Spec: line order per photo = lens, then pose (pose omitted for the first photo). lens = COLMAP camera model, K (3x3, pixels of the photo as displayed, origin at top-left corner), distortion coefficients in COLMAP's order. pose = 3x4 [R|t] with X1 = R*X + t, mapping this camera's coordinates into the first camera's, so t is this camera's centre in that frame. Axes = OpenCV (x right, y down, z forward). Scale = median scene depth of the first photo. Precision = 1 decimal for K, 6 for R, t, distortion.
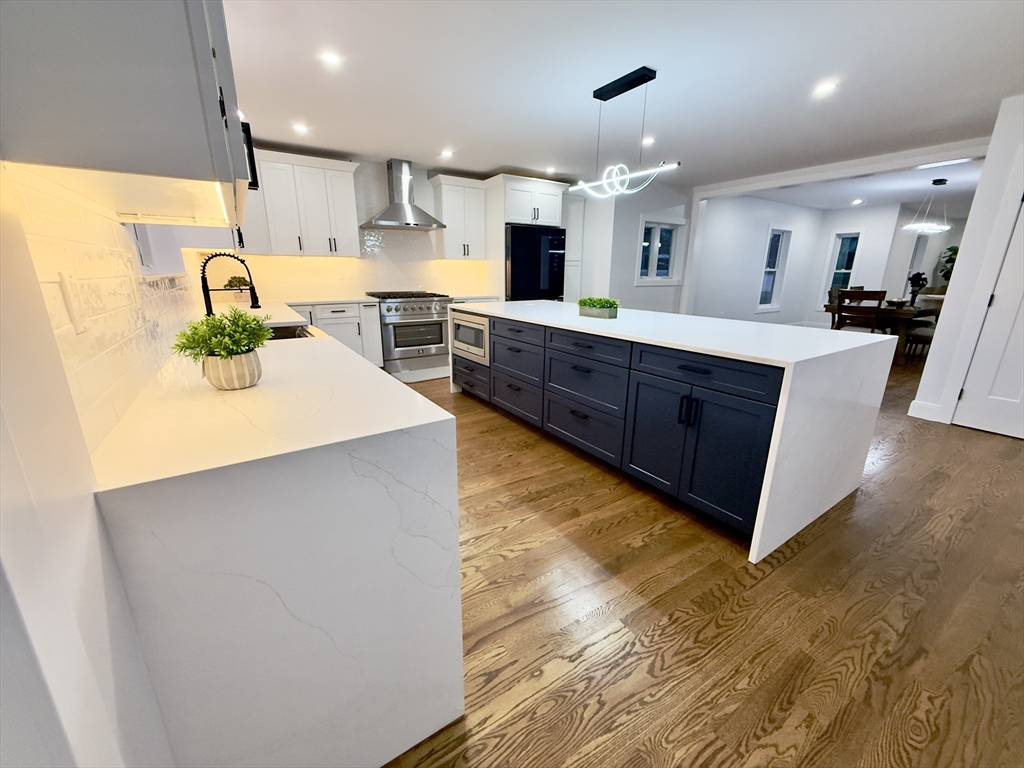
lens RADIAL K [[409.2, 0, 509.3], [0, 409.2, 380.6], [0, 0, 1]] dist [0.000551, -0.000518]
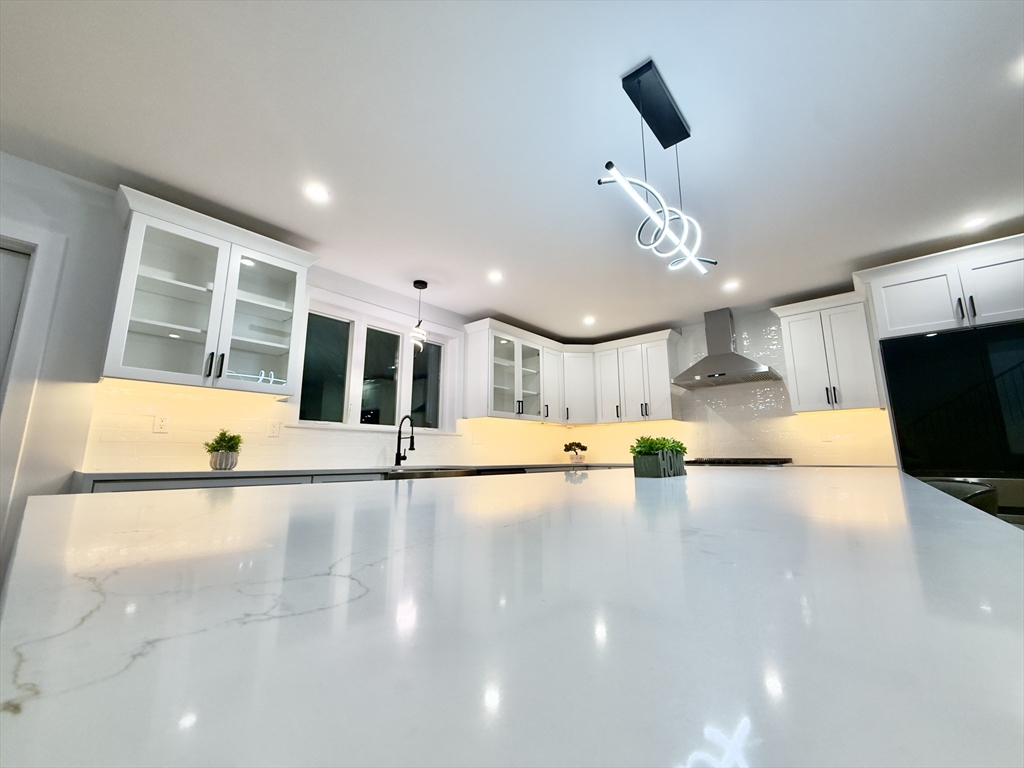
lens RADIAL K [[409.2, 0, 509.3], [0, 409.2, 385.1], [0, 0, 1]] dist [0.000551, -0.000518]
pose [[0.263556, -0.172176, -0.949154, 0.400346], [-0.253311, 0.937059, -0.240320, -0.057918], [0.930791, 0.303769, 0.203353, 0.427172]]
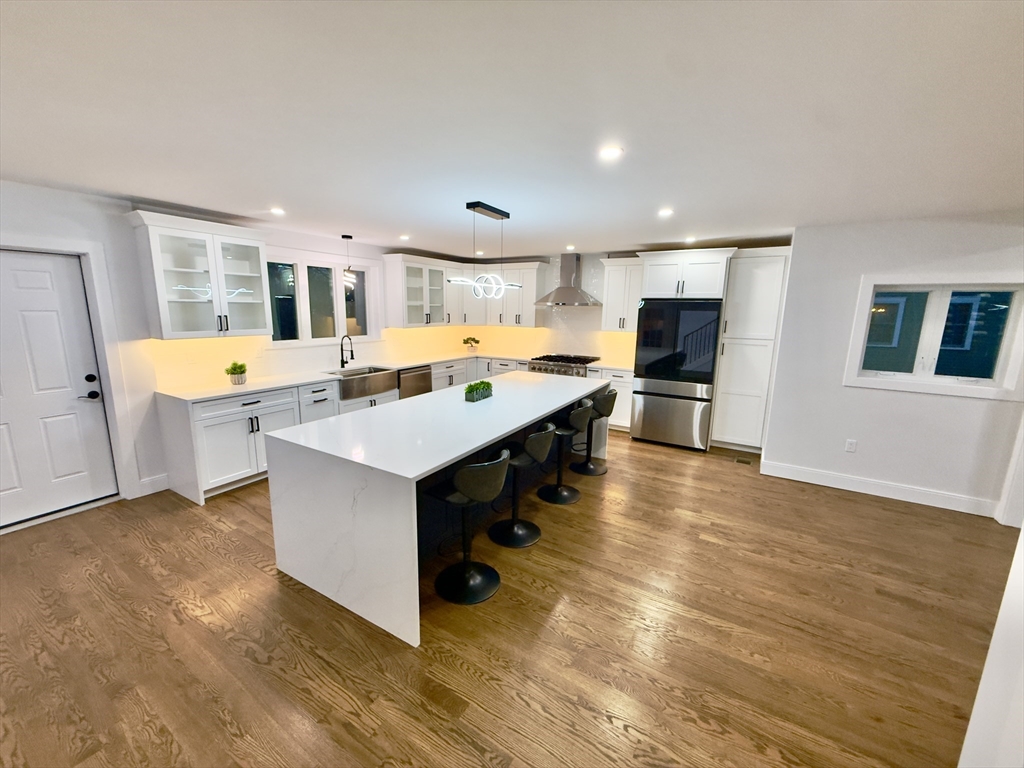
lens RADIAL K [[409.2, 0, 507.9], [0, 409.2, 388.7], [0, 0, 1]] dist [0.000551, -0.000518]
pose [[0.432514, 0.178095, -0.883863, 0.768067], [-0.251183, 0.965289, 0.071587, -0.174231], [0.865932, 0.191049, 0.462235, 0.328703]]
